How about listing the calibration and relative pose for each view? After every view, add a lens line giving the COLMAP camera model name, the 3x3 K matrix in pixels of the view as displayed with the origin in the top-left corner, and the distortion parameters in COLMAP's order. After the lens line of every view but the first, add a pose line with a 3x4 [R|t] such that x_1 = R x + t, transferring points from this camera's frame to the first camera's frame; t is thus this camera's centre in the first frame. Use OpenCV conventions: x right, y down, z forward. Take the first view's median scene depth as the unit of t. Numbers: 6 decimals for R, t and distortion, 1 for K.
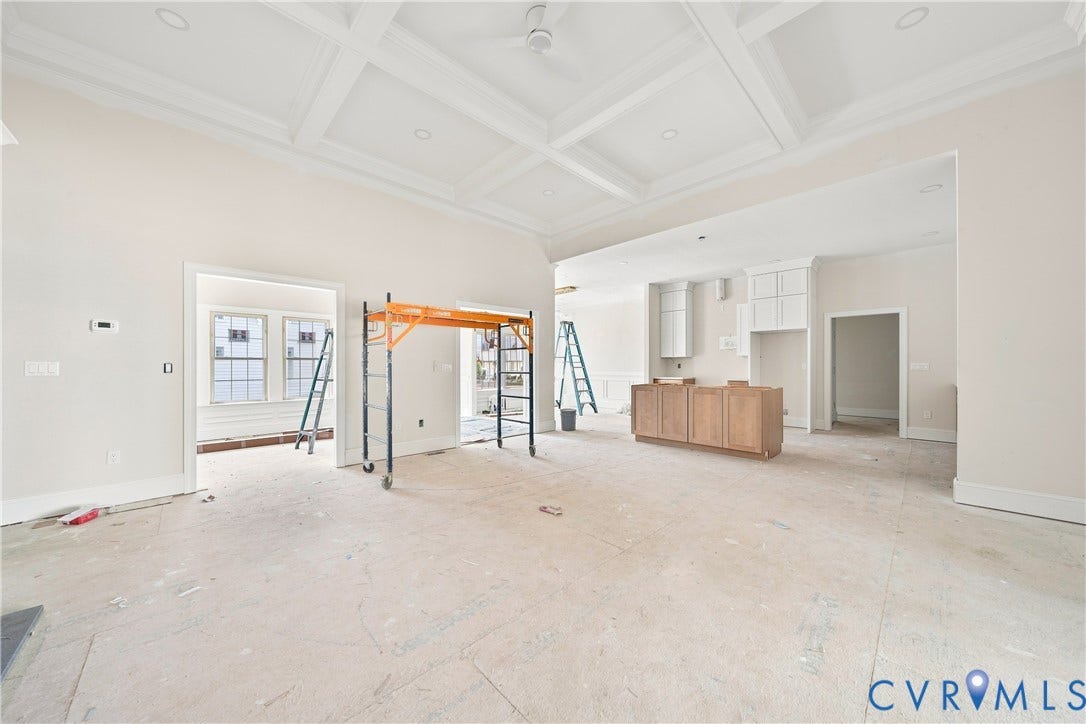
lens RADIAL K [[371.0, 0, 544.1], [0, 371.0, 364.8], [0, 0, 1]] dist [-0.002085, 0.000056]
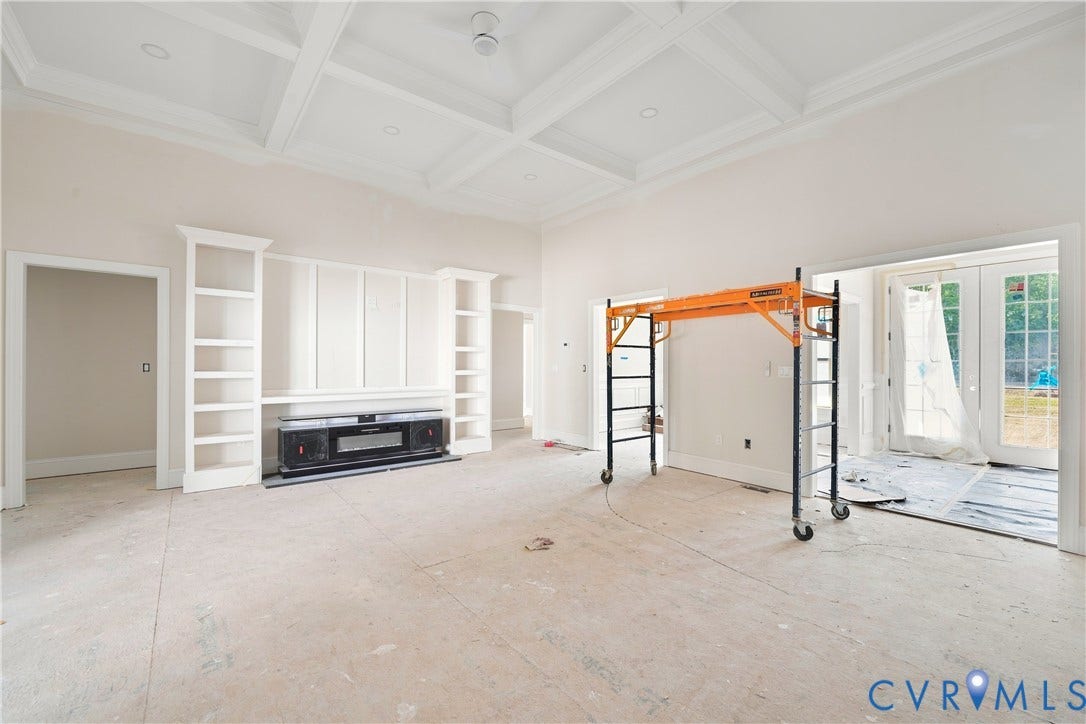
lens RADIAL K [[447.5, 0, 544.1], [0, 447.5, 363.3], [0, 0, 1]] dist [-0.003281, 0.001569]
pose [[-0.097031, -0.004774, -0.995270, 0.395282], [-0.000835, 0.999989, -0.004715, -0.002013], [0.995281, 0.000373, -0.097034, 0.428754]]
